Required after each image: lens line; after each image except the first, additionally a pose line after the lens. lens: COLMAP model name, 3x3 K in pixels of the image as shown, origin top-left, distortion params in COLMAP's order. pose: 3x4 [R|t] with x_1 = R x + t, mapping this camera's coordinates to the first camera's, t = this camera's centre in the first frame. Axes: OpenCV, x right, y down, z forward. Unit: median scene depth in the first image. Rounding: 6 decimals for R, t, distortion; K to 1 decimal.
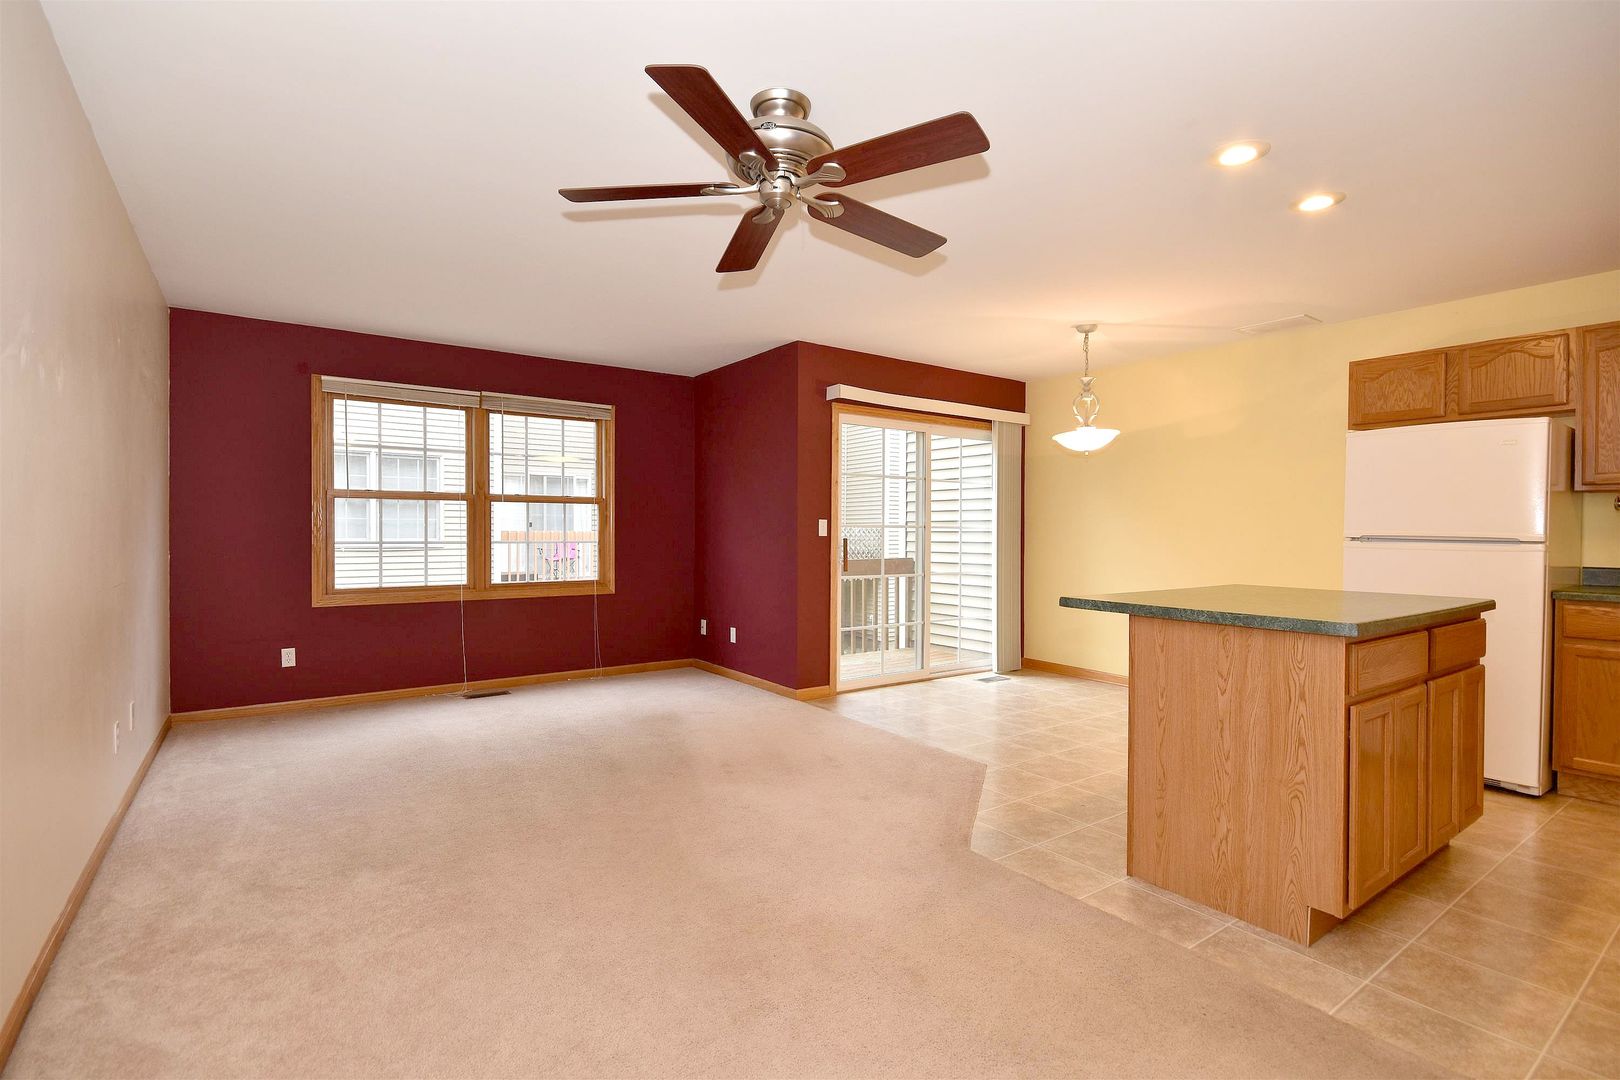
lens RADIAL K [[763.5, 0, 806.4], [0, 763.5, 528.6], [0, 0, 1]] dist [0.009507, -0.001600]
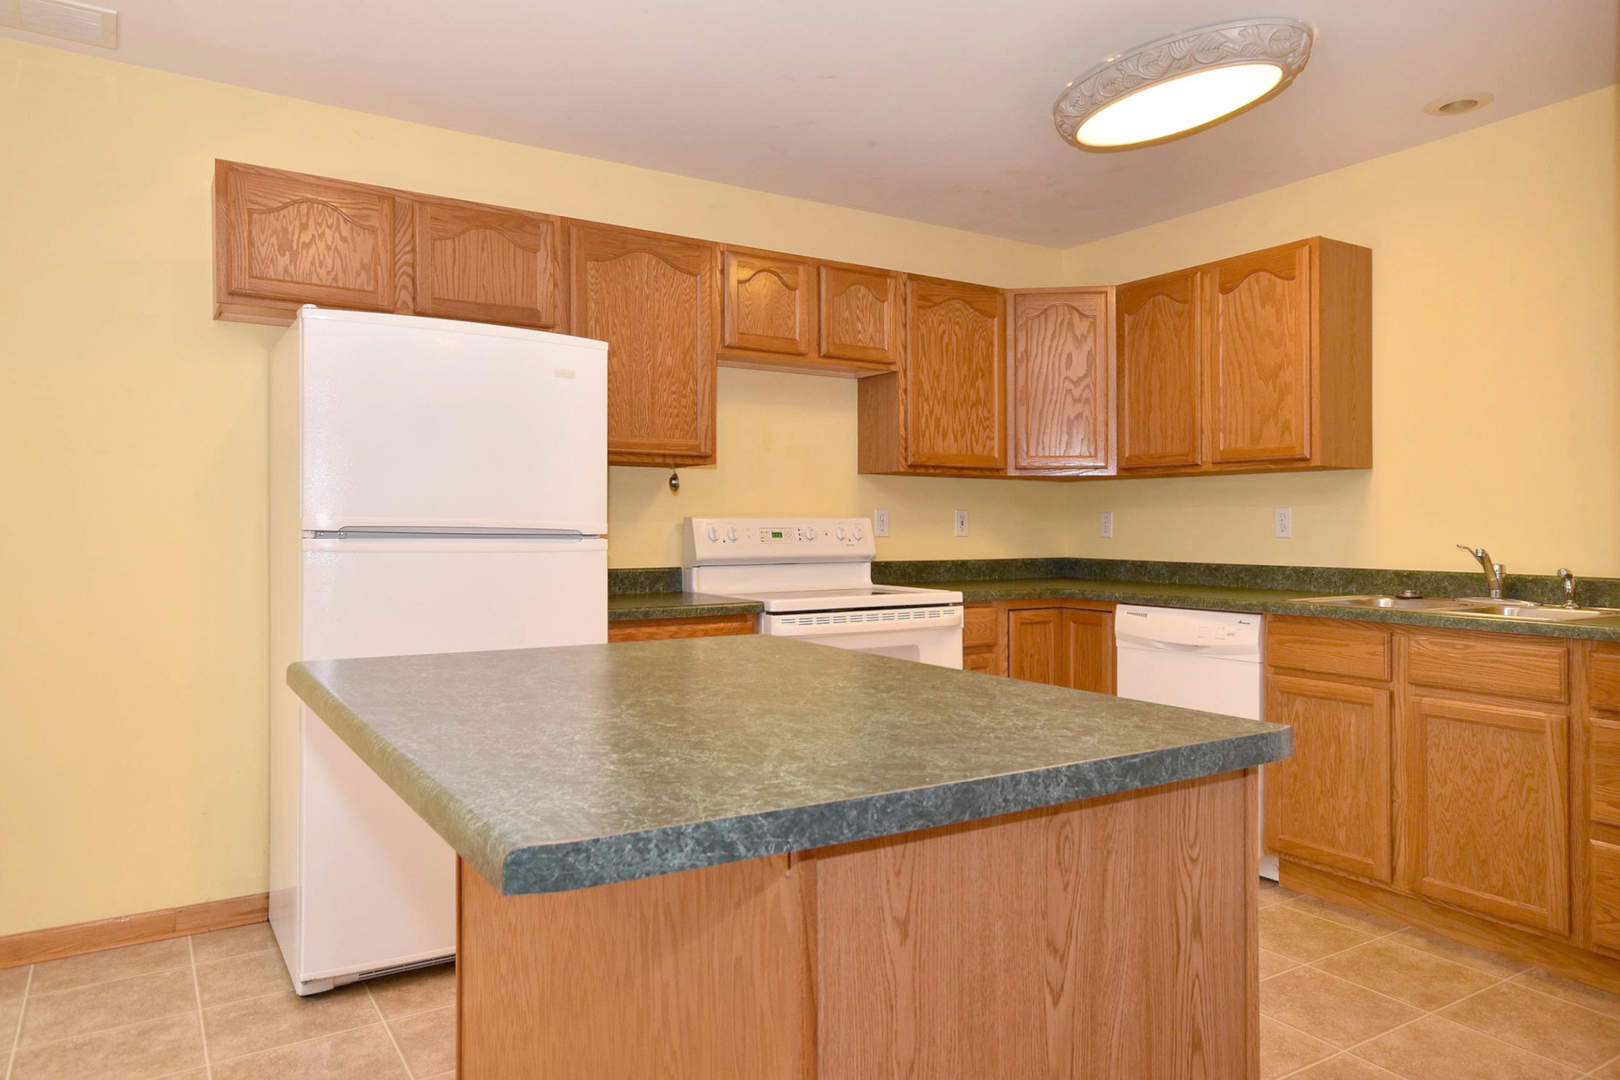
lens RADIAL K [[1093.2, 0, 877.1], [0, 1093.2, 536.0], [0, 0, 1]] dist [0.005068, 0.022442]
pose [[0.018474, -0.014848, 0.999719, 0.029255], [-0.004557, 0.999878, 0.014935, 0.002230], [-0.999819, -0.004832, 0.018404, 0.483960]]
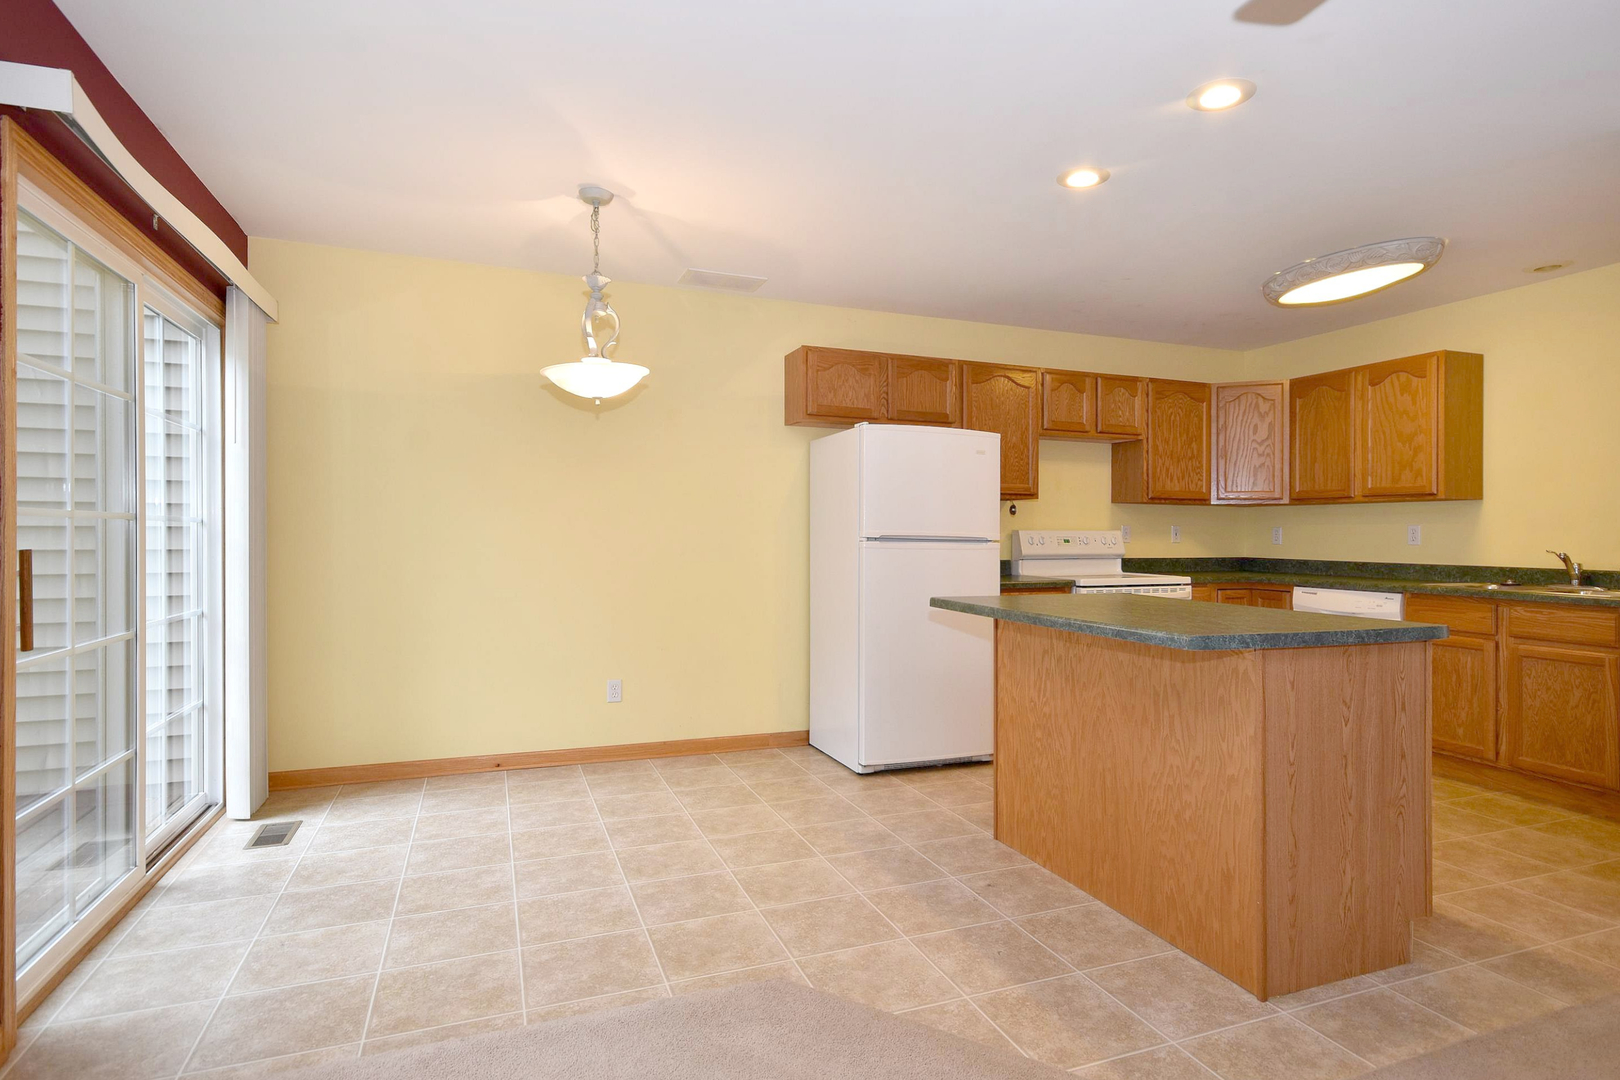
lens RADIAL K [[865.5, 0, 826.4], [0, 865.5, 538.3], [0, 0, 1]] dist [0.009890, 0.003893]
pose [[0.232157, -0.010650, 0.972620, -0.243404], [-0.008446, 0.999880, 0.012965, -0.000333], [-0.972642, -0.011225, 0.232039, 0.607135]]
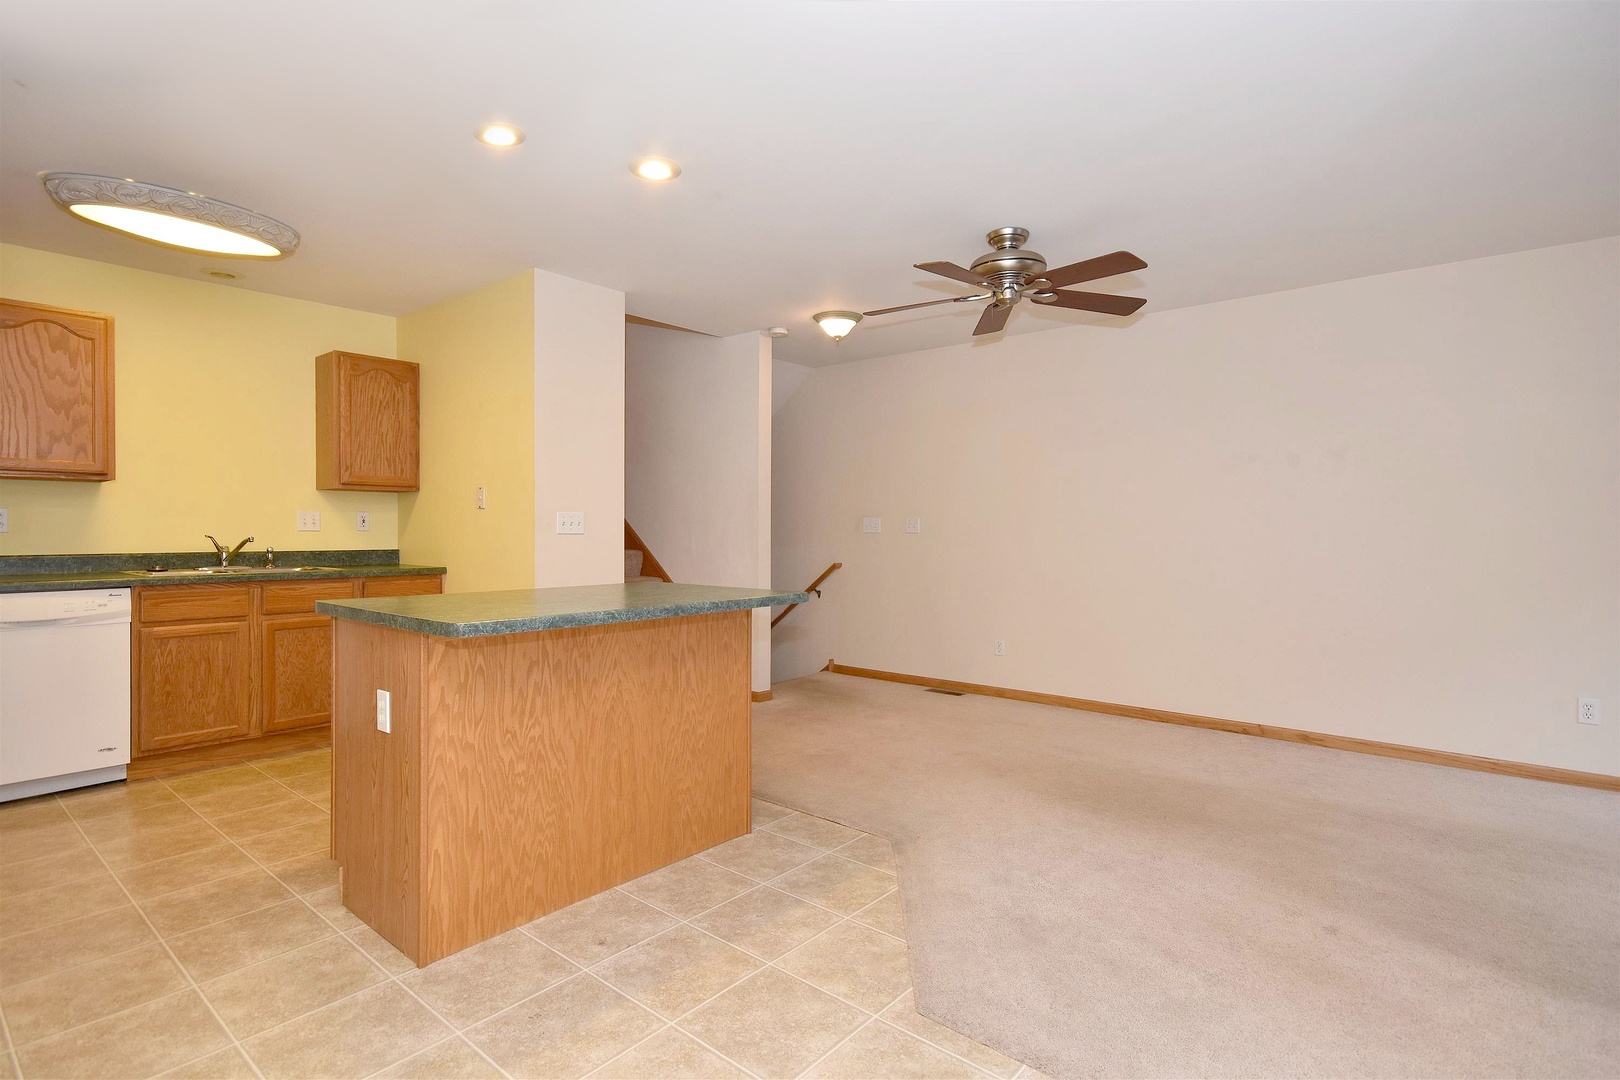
lens RADIAL K [[817.6, 0, 817.1], [0, 817.6, 536.5], [0, 0, 1]] dist [0.024080, -0.008300]
pose [[-0.966477, -0.007629, -0.256640, 0.316153], [-0.010131, 0.999913, 0.008431, 0.004004], [0.256554, 0.010749, -0.966470, 1.084180]]
